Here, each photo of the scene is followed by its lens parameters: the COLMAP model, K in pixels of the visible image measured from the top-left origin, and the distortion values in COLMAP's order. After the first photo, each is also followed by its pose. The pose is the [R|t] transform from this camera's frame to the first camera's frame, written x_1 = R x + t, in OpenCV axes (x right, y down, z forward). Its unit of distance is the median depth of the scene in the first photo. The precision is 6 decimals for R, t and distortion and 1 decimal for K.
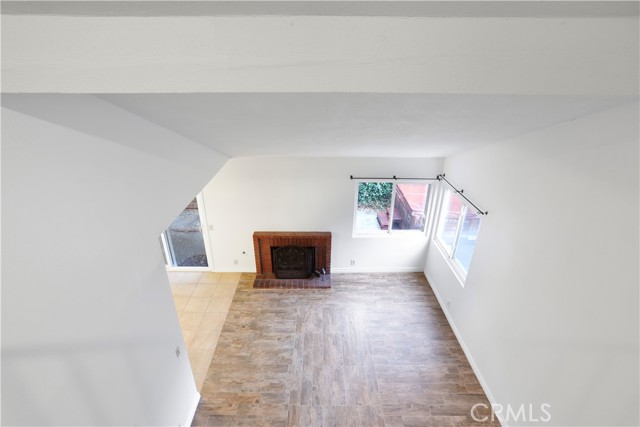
lens RADIAL K [[308.9, 0, 314.3], [0, 308.9, 217.4], [0, 0, 1]] dist [-0.038637, 0.016527]
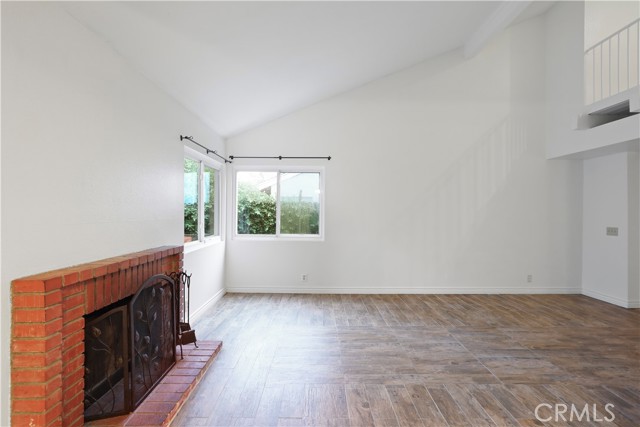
lens RADIAL K [[308.9, 0, 317.1], [0, 308.9, 212.2], [0, 0, 1]] dist [-0.038637, 0.016527]
pose [[-0.007358, 0.006277, 0.999953, -0.535101], [0.439359, 0.898308, -0.002407, 0.131060], [-0.898281, 0.439321, -0.009367, 0.952981]]
